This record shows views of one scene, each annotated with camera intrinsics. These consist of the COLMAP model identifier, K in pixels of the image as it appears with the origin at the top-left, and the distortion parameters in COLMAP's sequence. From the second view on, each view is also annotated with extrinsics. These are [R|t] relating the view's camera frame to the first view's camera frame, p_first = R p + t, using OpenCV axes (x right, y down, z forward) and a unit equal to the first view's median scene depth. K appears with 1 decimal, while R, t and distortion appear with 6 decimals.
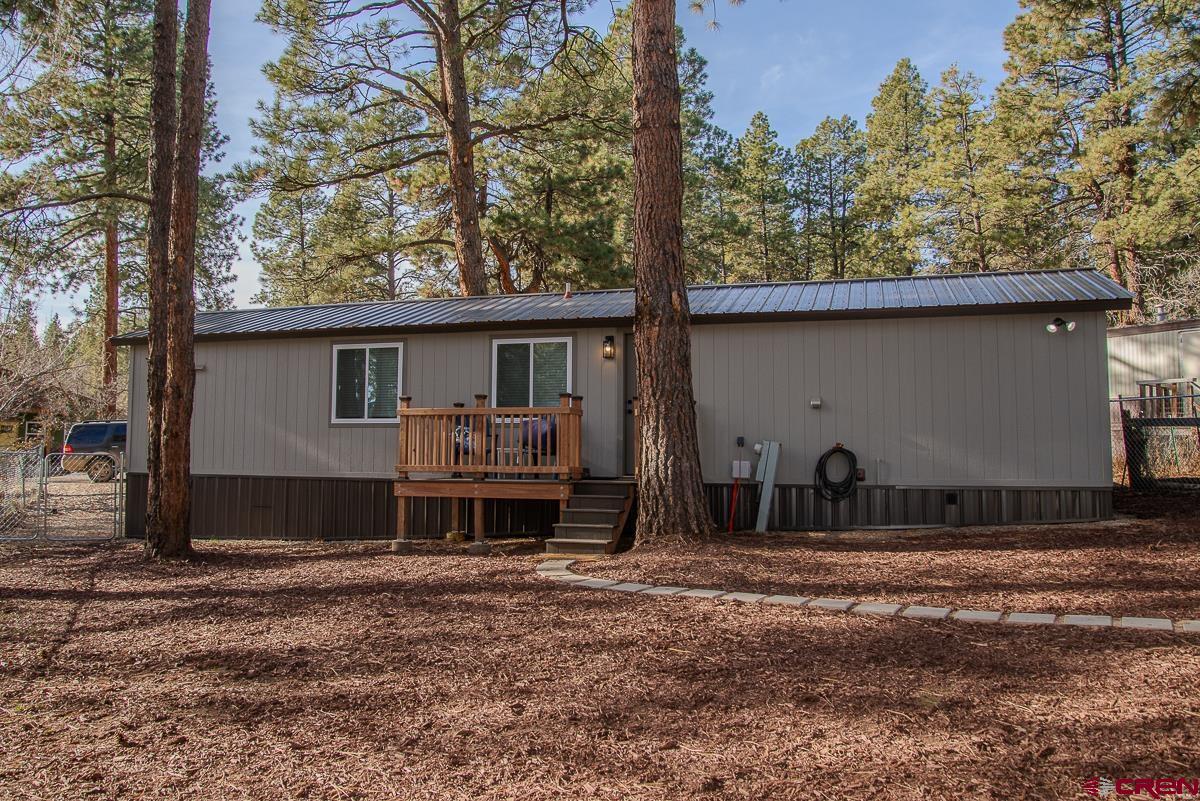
lens RADIAL K [[925.2, 0, 593.4], [0, 925.2, 398.6], [0, 0, 1]] dist [-0.054155, 0.012749]
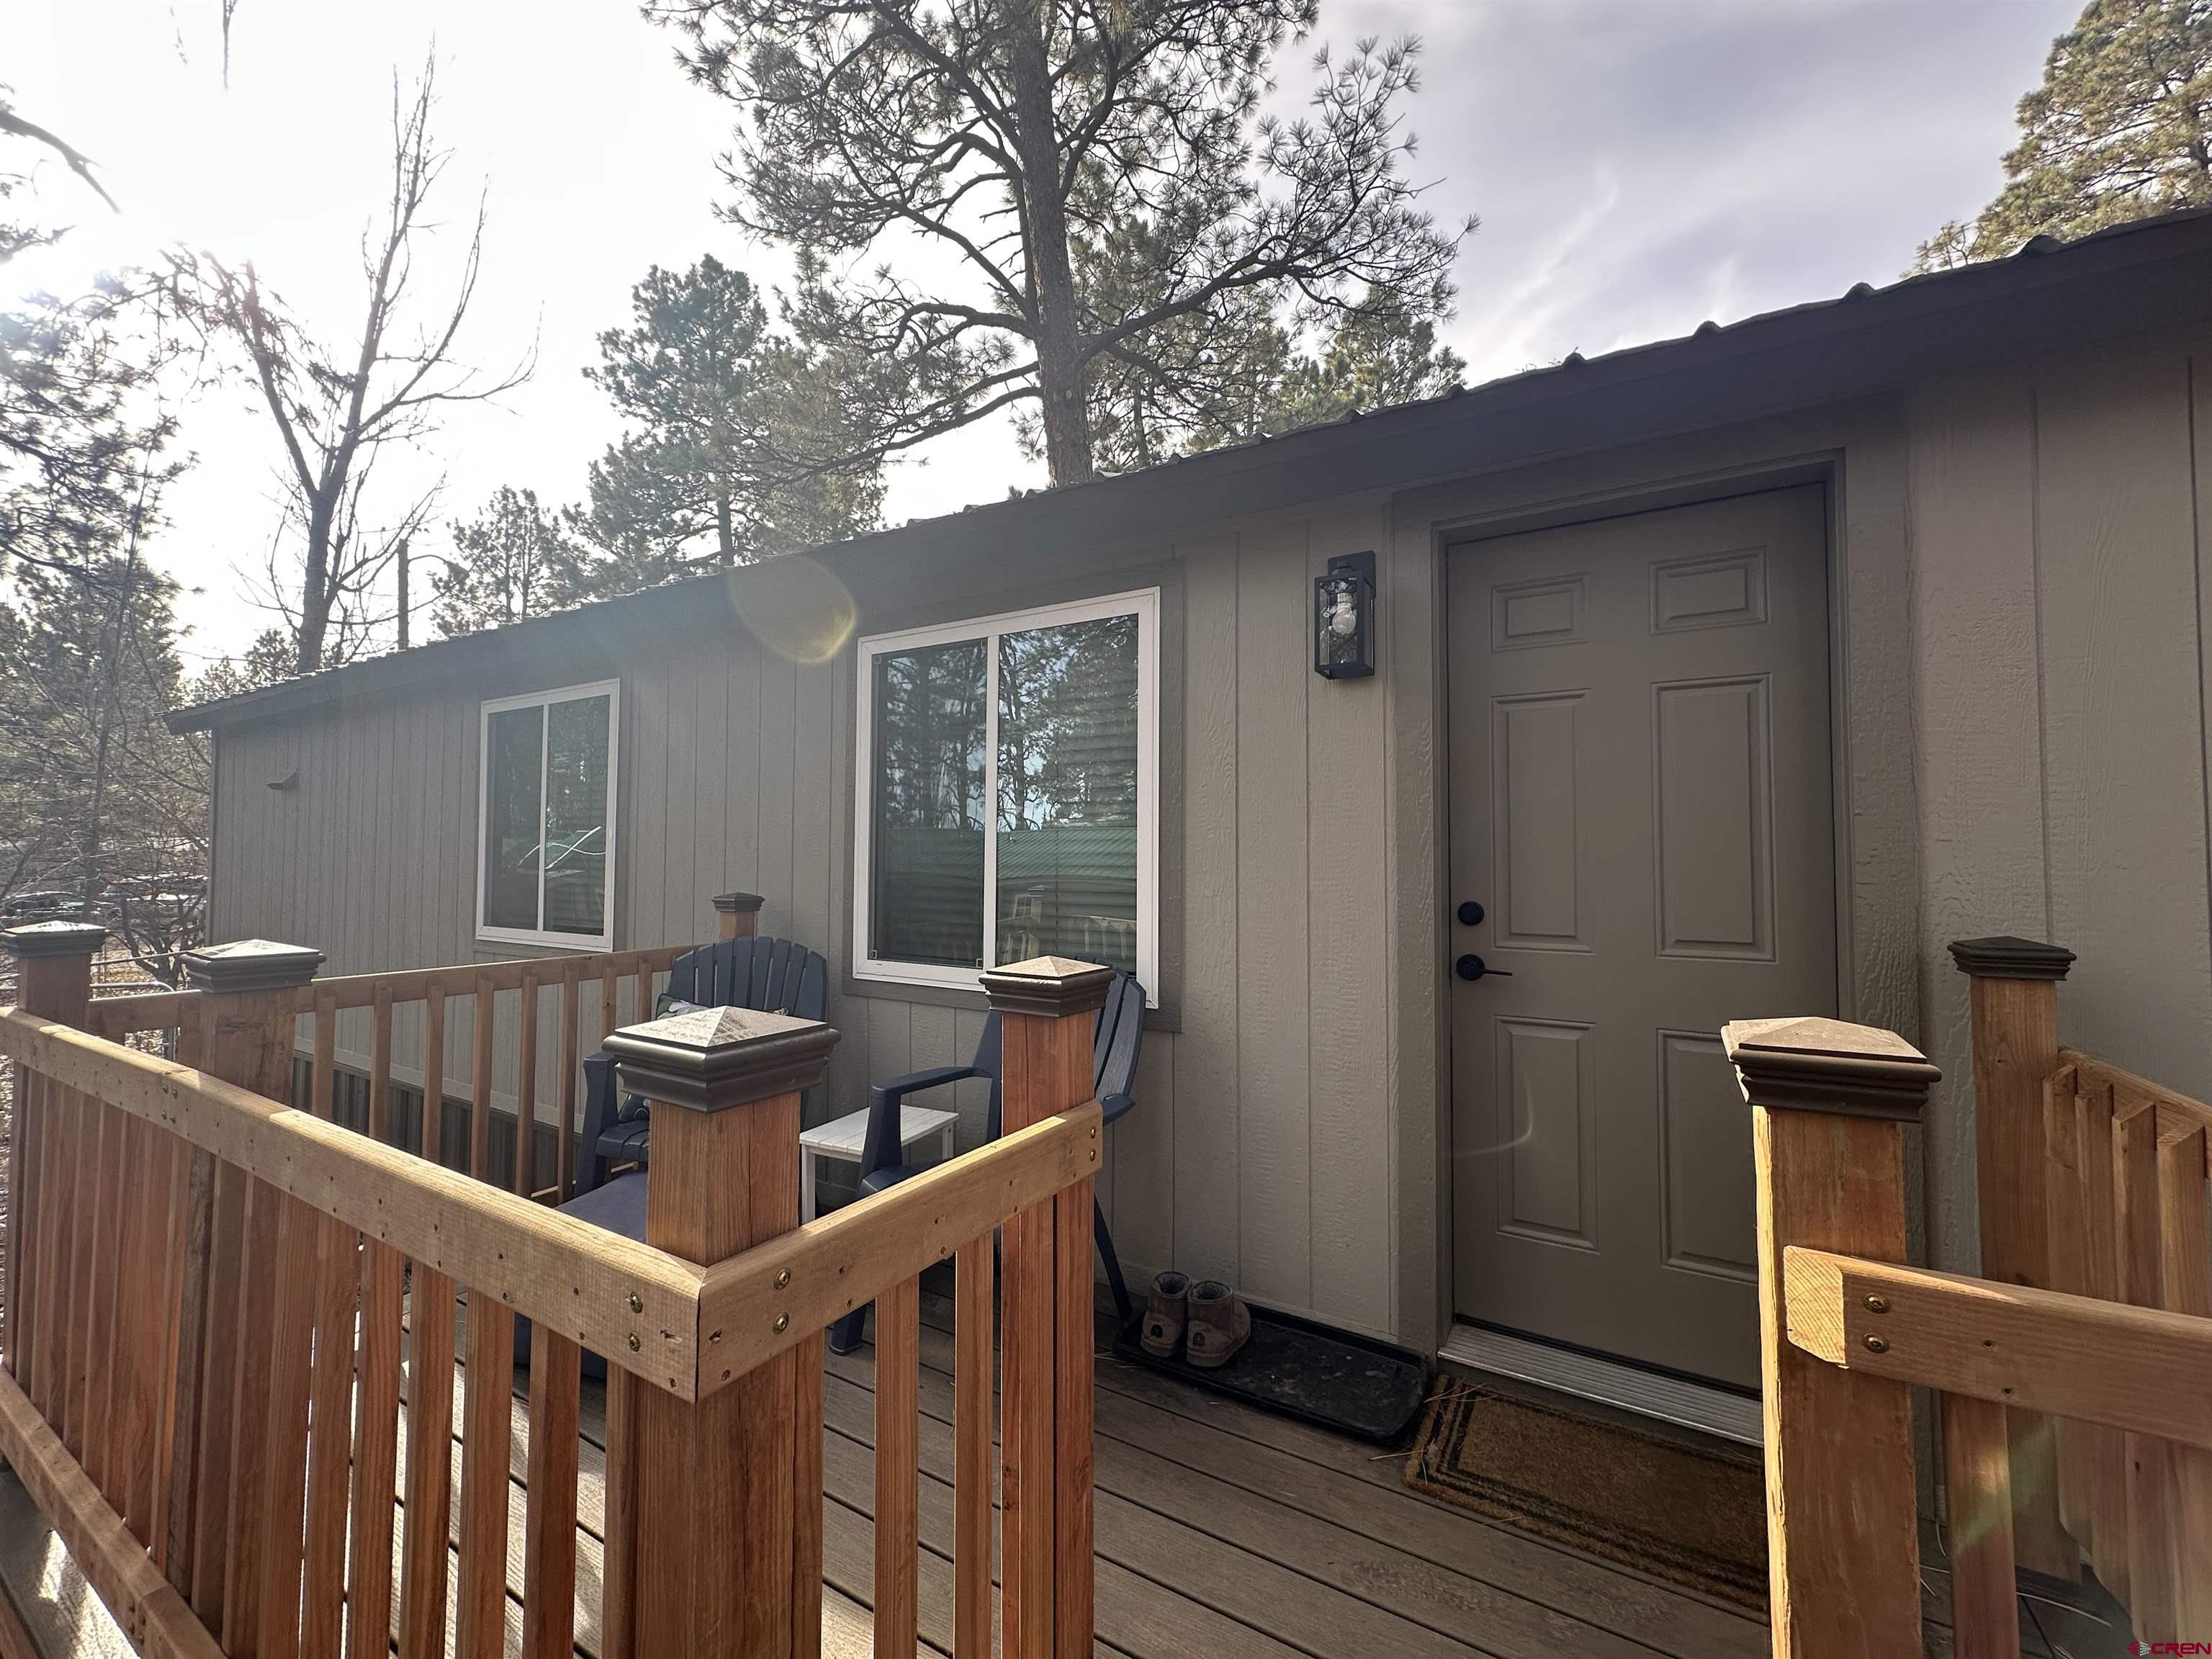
lens RADIAL K [[877.4, 0, 1110.3], [0, 877.4, 834.1], [0, 0, 1]] dist [0.002252, -0.000084]
pose [[0.972243, -0.009817, -0.233768, 0.010579], [0.017764, 0.999333, 0.031916, -0.018013], [0.233299, -0.035183, 0.971768, 0.789555]]
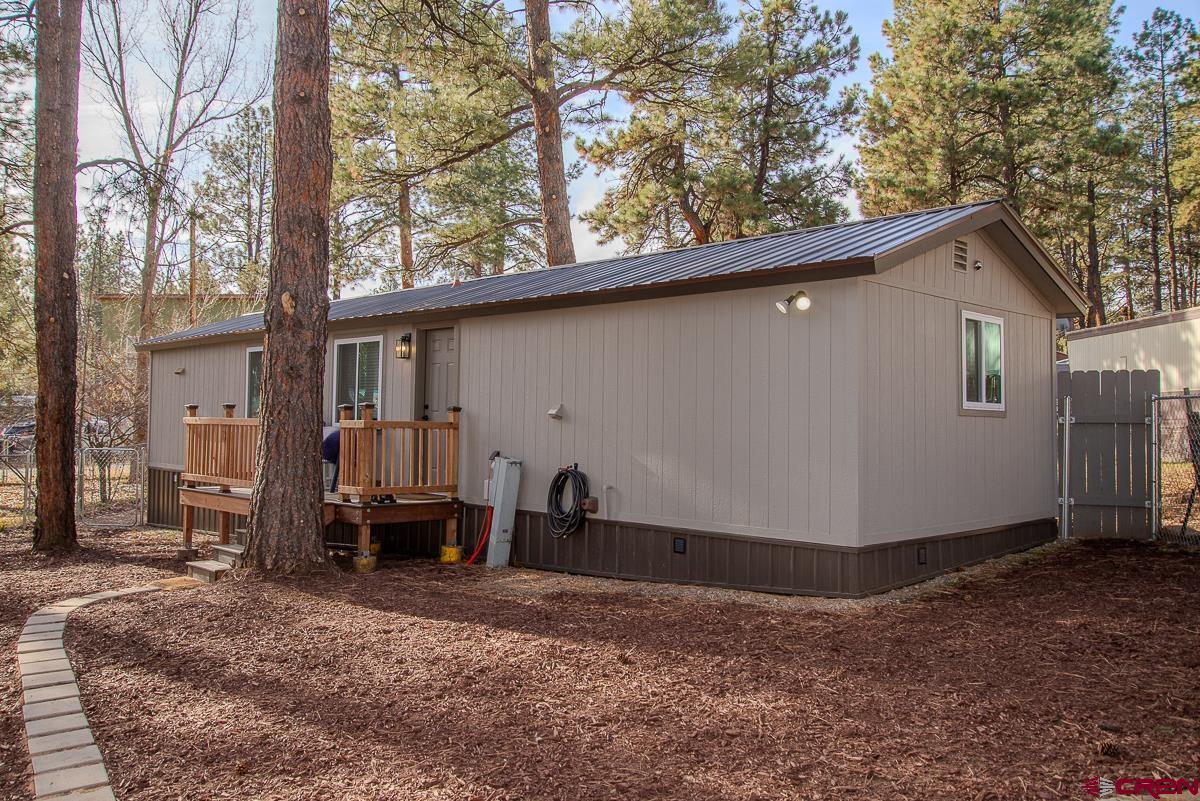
lens RADIAL K [[982.9, 0, 597.4], [0, 982.9, 388.1], [0, 0, 1]] dist [0.006018, 0.006525]
pose [[0.880578, -0.009231, -0.473811, 0.608407], [0.021352, 0.999568, 0.020208, -0.028947], [0.473419, -0.027911, 0.880395, 0.239141]]
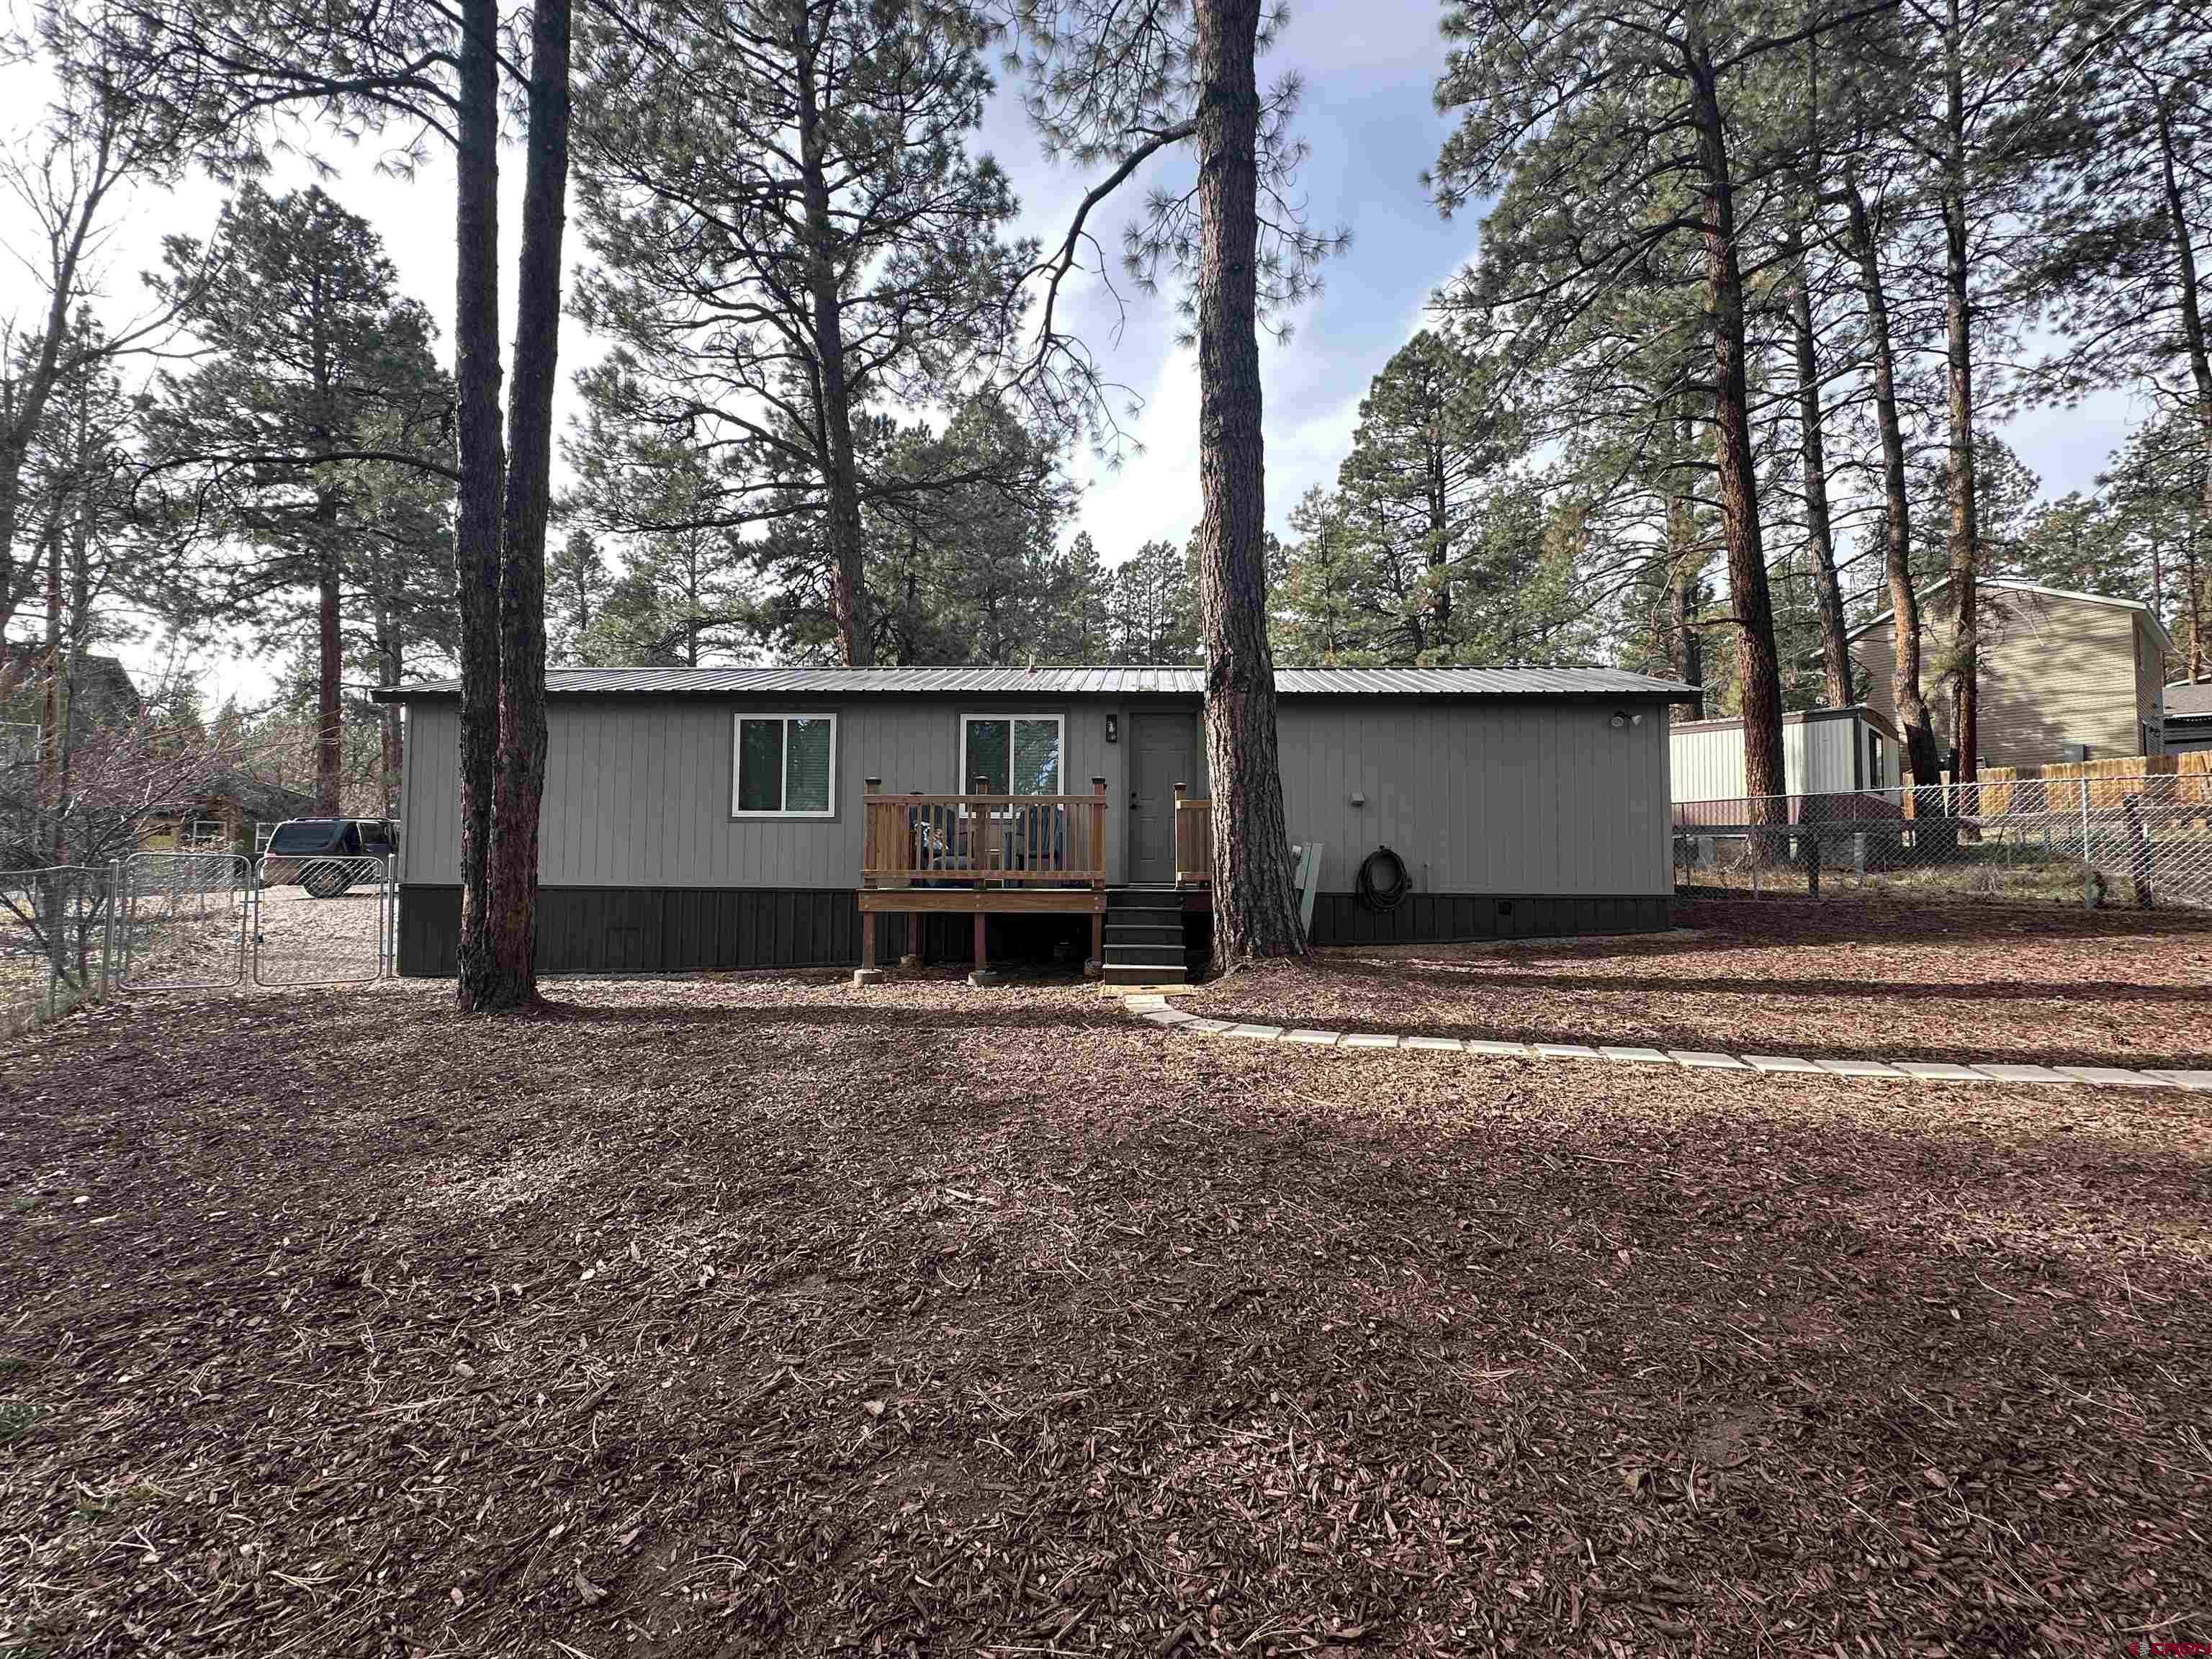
lens RADIAL K [[877.4, 0, 1118.3], [0, 877.4, 834.0], [0, 0, 1]] dist [0.002252, -0.000084]
pose [[0.966776, 0.010631, 0.255404, -0.168499], [-0.016625, 0.999634, 0.021319, 0.021126], [-0.255084, -0.024857, 0.966599, 0.230362]]
